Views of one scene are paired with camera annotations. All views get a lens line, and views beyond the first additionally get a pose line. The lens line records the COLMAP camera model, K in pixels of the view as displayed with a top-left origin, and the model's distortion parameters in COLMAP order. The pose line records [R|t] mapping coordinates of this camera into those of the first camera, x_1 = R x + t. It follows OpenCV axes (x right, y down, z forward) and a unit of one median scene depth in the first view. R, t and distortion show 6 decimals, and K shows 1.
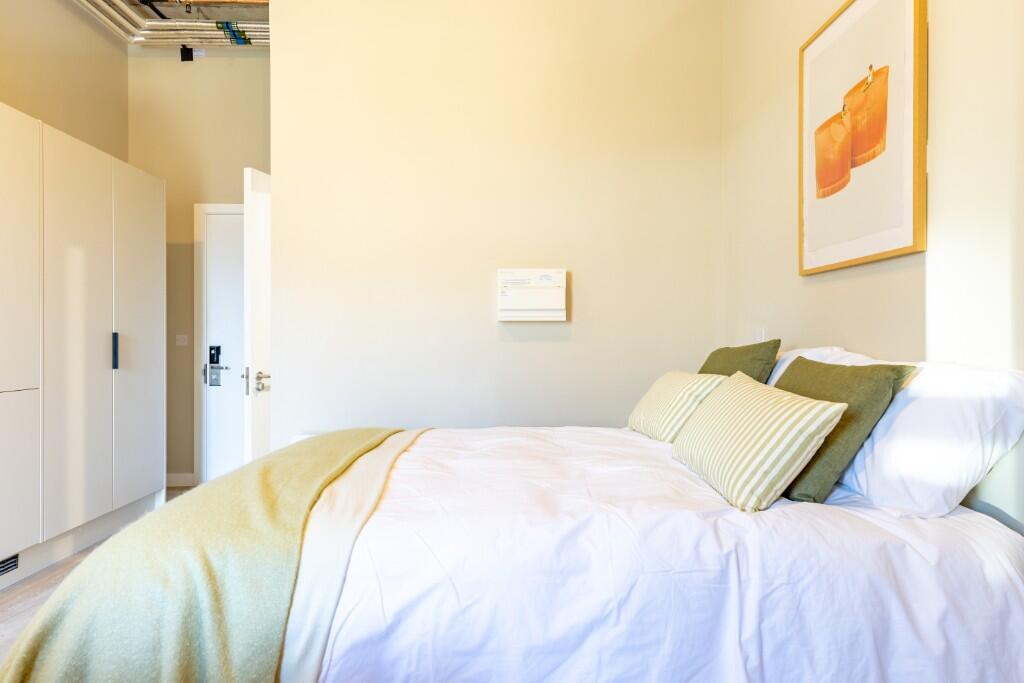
lens RADIAL K [[586.4, 0, 517.7], [0, 586.4, 341.0], [0, 0, 1]] dist [0.008390, -0.002118]
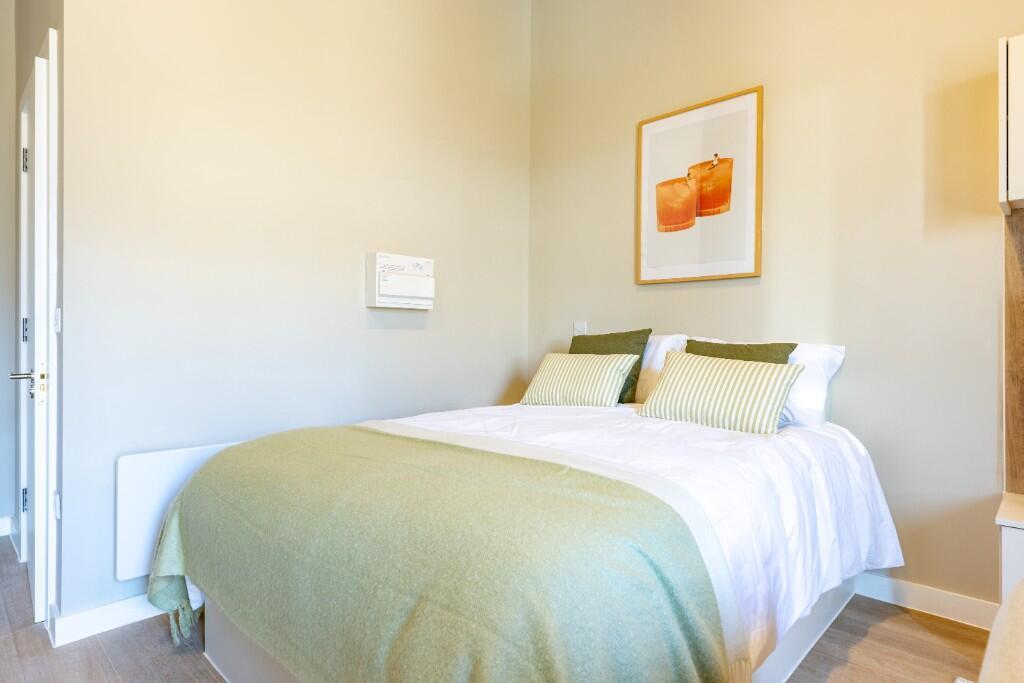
lens RADIAL K [[586.4, 0, 521.3], [0, 586.4, 338.1], [0, 0, 1]] dist [0.008390, -0.002118]
pose [[0.711397, 0.012402, 0.702681, -0.807648], [-0.005794, 0.999914, -0.011783, 0.039393], [-0.702767, 0.004311, 0.711407, 0.242072]]
